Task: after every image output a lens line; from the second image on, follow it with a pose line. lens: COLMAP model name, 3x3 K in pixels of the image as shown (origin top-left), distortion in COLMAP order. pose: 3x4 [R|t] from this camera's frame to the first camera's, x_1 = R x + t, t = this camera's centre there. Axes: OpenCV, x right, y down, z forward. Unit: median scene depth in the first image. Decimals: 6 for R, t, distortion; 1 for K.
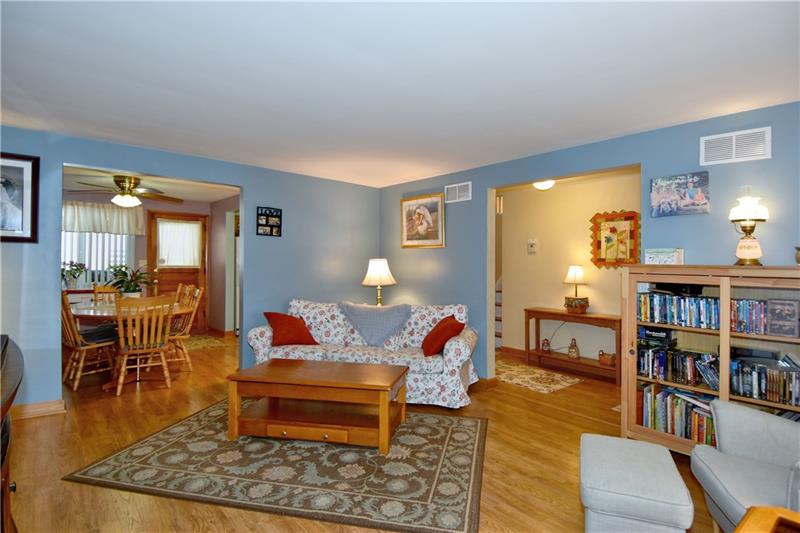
lens RADIAL K [[403.7, 0, 424.2], [0, 403.7, 270.6], [0, 0, 1]] dist [0.016520, -0.004076]
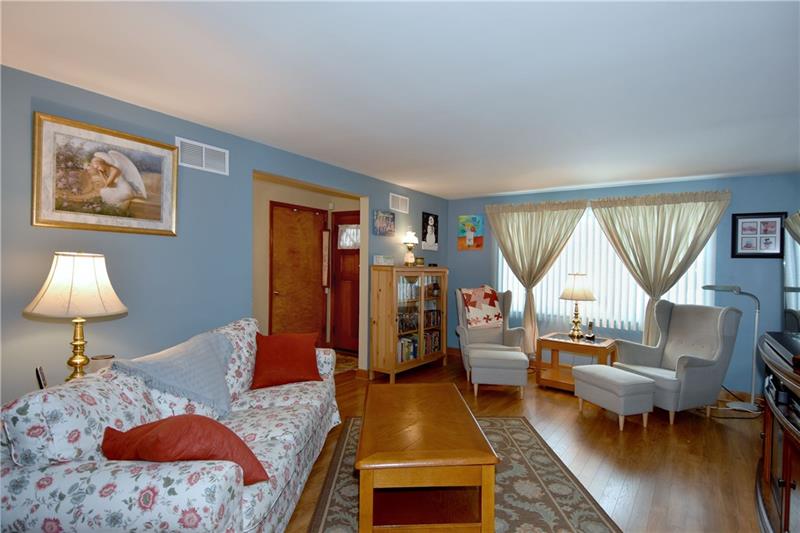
lens RADIAL K [[431.5, 0, 394.0], [0, 431.5, 269.8], [0, 0, 1]] dist [0.002723, -0.002272]
pose [[-0.212765, -0.034513, 0.976494, -0.681709], [-0.016985, 0.999356, 0.031620, -0.031512], [-0.976956, -0.009858, -0.213214, 0.815276]]
